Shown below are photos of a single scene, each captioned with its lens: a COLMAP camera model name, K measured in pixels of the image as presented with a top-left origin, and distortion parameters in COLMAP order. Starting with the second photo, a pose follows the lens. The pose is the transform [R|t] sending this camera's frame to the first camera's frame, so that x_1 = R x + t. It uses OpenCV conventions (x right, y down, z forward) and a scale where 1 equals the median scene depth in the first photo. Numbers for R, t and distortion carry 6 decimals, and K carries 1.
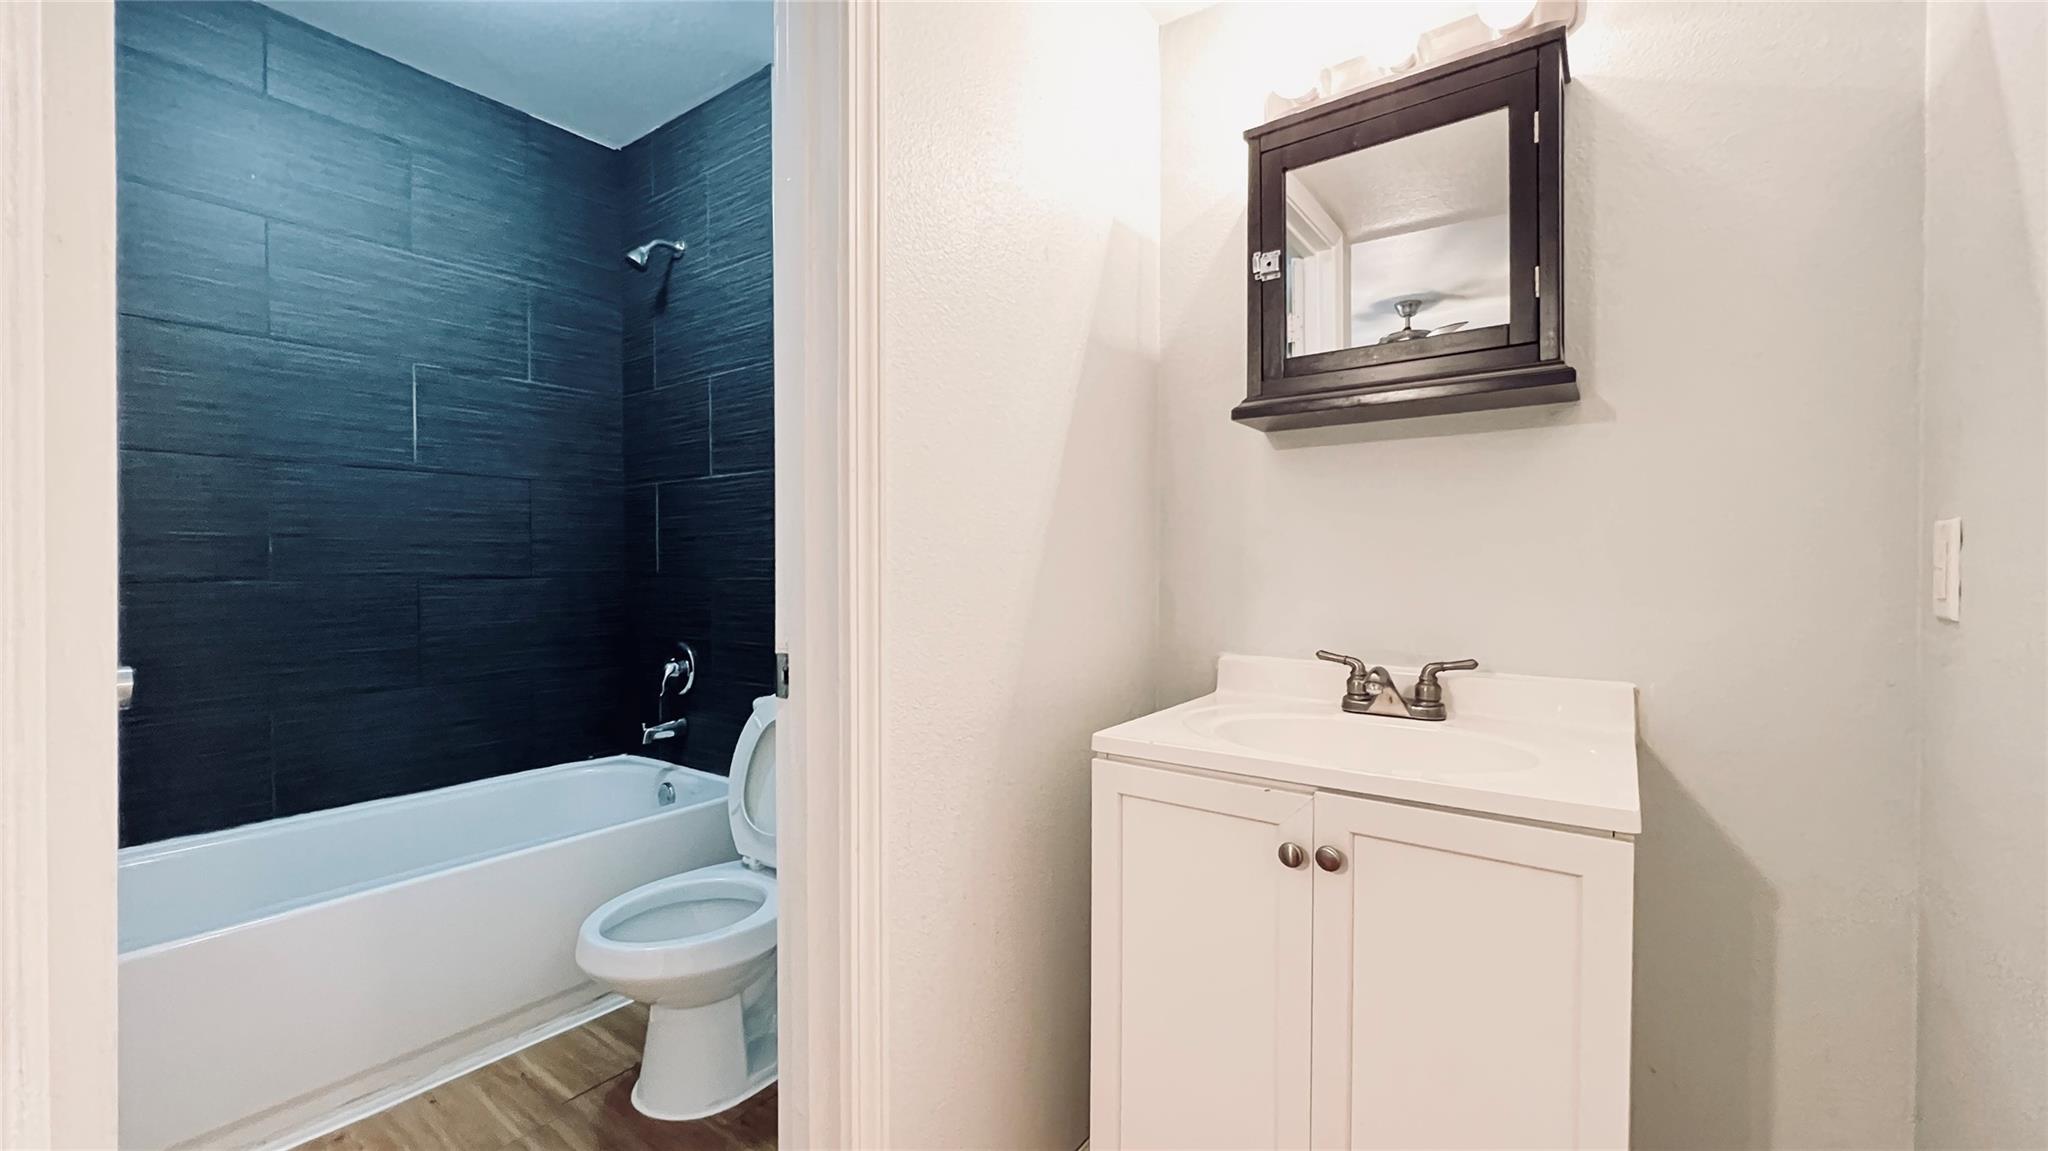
lens RADIAL K [[825.1, 0, 1012.6], [0, 825.1, 576.7], [0, 0, 1]] dist [-0.003338, -0.000086]
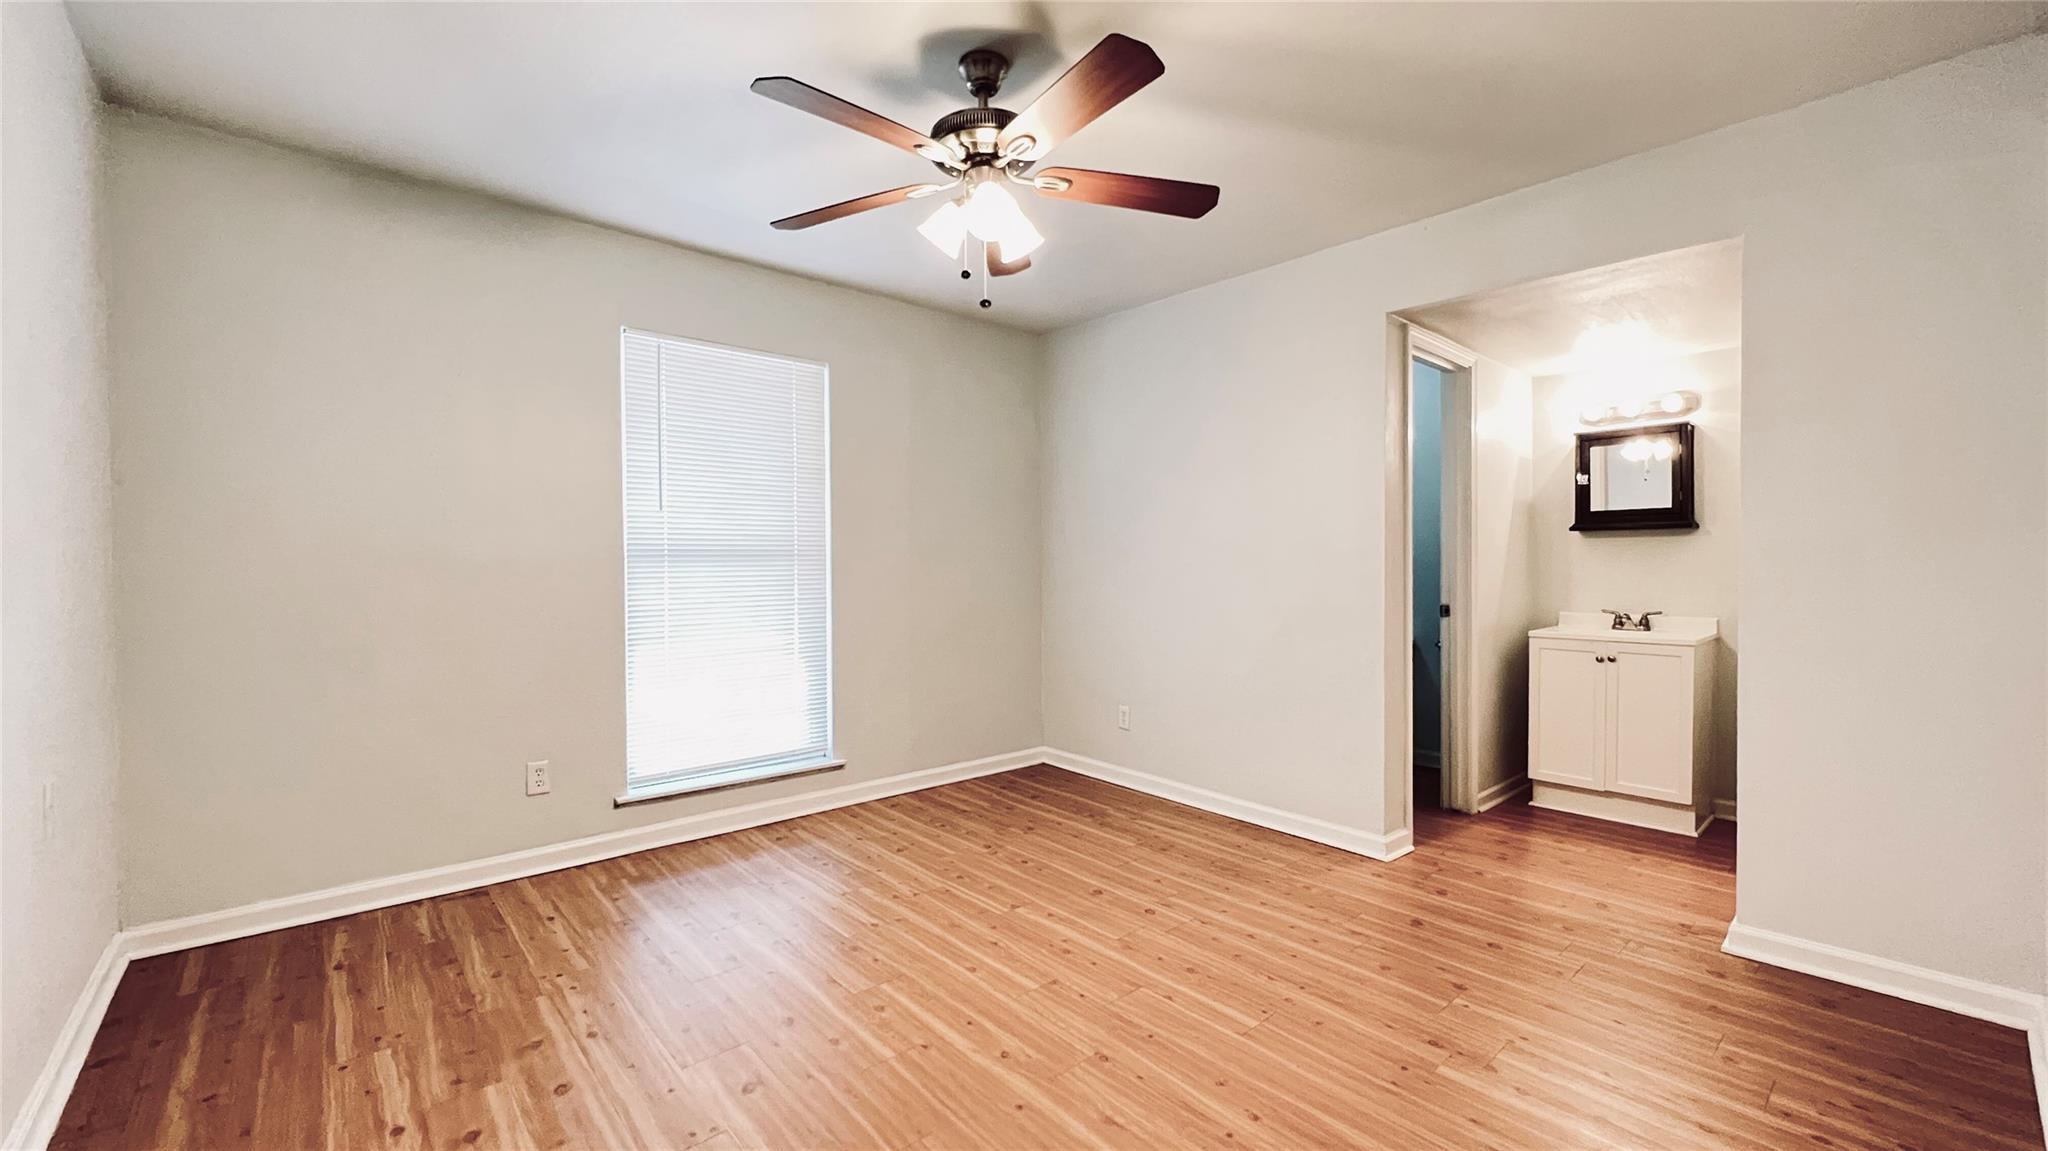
lens RADIAL K [[825.1, 0, 1031.3], [0, 825.1, 570.9], [0, 0, 1]] dist [-0.003338, -0.000086]
pose [[0.978791, 0.000436, -0.204863, -1.040865], [-0.002137, 0.999965, -0.008081, -0.018983], [0.204853, 0.008347, 0.978757, -2.336178]]
